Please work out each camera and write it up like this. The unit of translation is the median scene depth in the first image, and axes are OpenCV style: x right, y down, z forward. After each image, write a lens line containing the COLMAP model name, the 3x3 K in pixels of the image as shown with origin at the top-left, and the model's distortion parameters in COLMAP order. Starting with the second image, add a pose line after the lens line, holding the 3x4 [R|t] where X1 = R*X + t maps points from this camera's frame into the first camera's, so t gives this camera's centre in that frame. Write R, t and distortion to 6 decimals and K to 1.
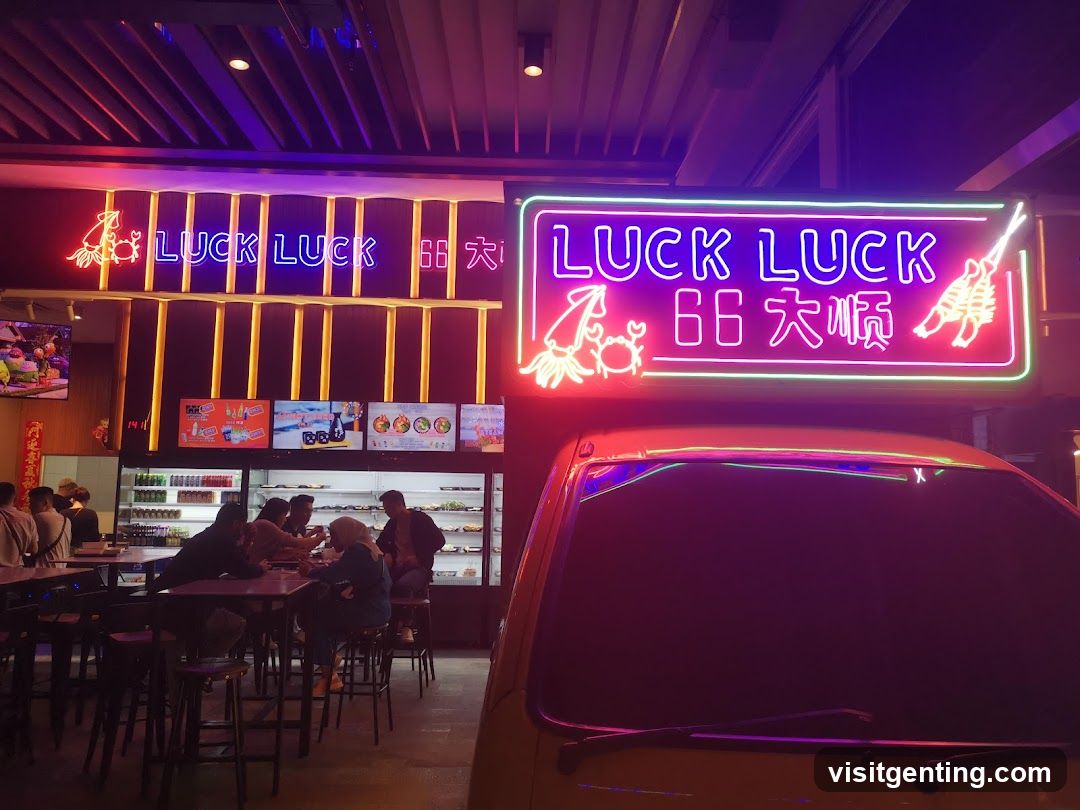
lens RADIAL K [[855.4, 0, 542.3], [0, 855.4, 424.0], [0, 0, 1]] dist [0.031470, -0.034155]
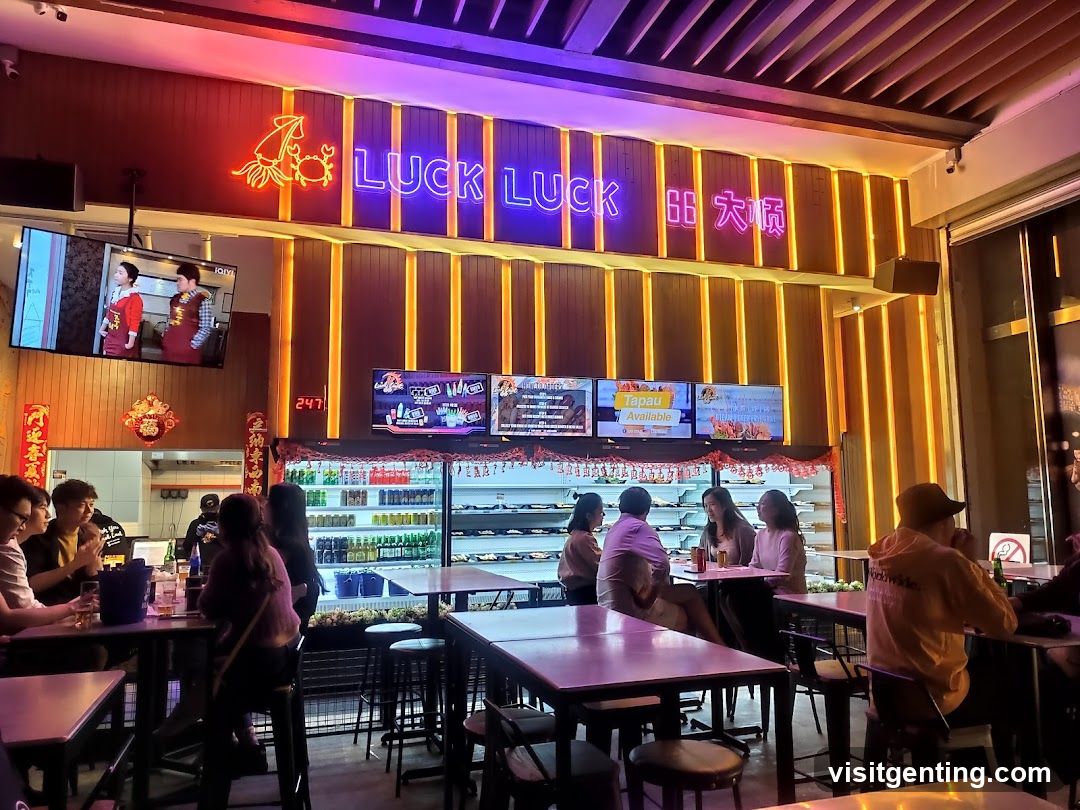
lens RADIAL K [[769.4, 0, 543.0], [0, 769.4, 412.1], [0, 0, 1]] dist [0.020381, -0.014422]
pose [[0.959505, 0.005515, 0.281637, -0.480431], [-0.000602, 0.999846, -0.017526, 0.020425], [-0.281691, 0.016647, 0.959361, 0.304126]]
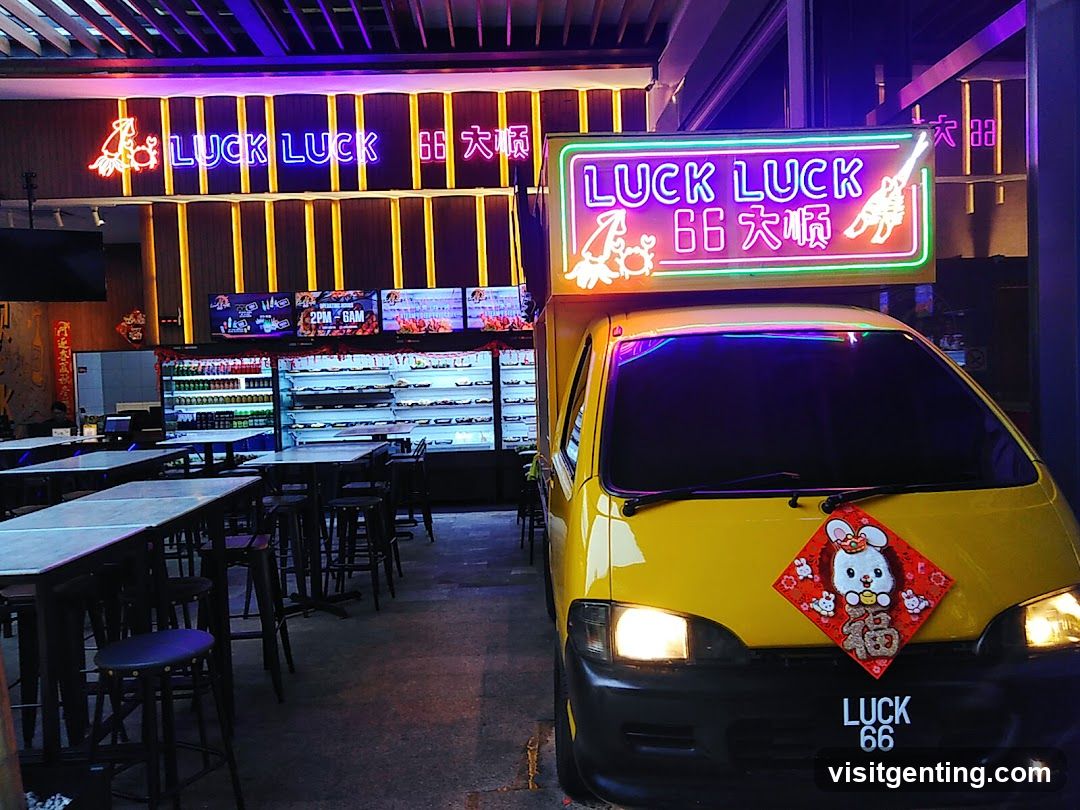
lens RADIAL K [[855.4, 0, 530.9], [0, 855.4, 427.1], [0, 0, 1]] dist [0.031470, -0.034155]
pose [[0.998736, -0.050173, 0.002866, -0.025293], [0.049169, 0.987359, 0.150681, -0.008024], [-0.010390, -0.150349, 0.988578, -0.108627]]
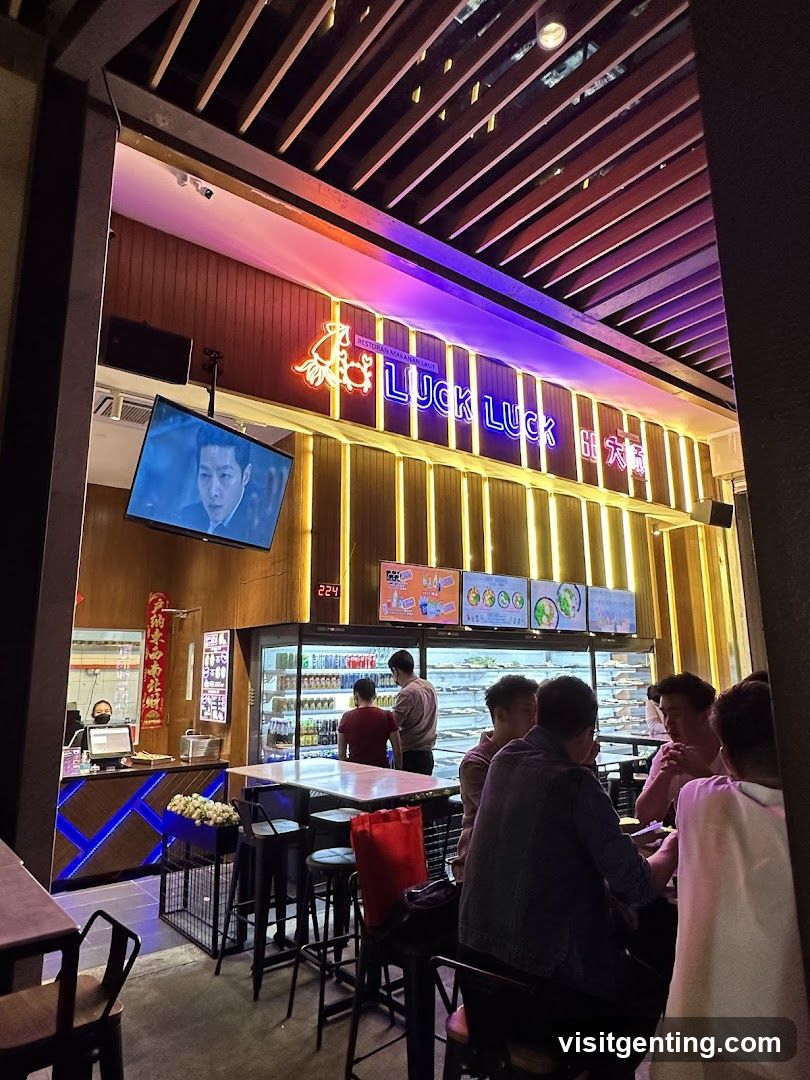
lens RADIAL K [[664.8, 0, 403.8], [0, 664.8, 547.5], [0, 0, 1]] dist [0.004079, 0.001015]
pose [[0.802568, 0.083699, 0.590660, -0.803187], [-0.032326, 0.994756, -0.097038, 0.018589], [-0.595685, 0.058786, 0.801064, 0.481064]]
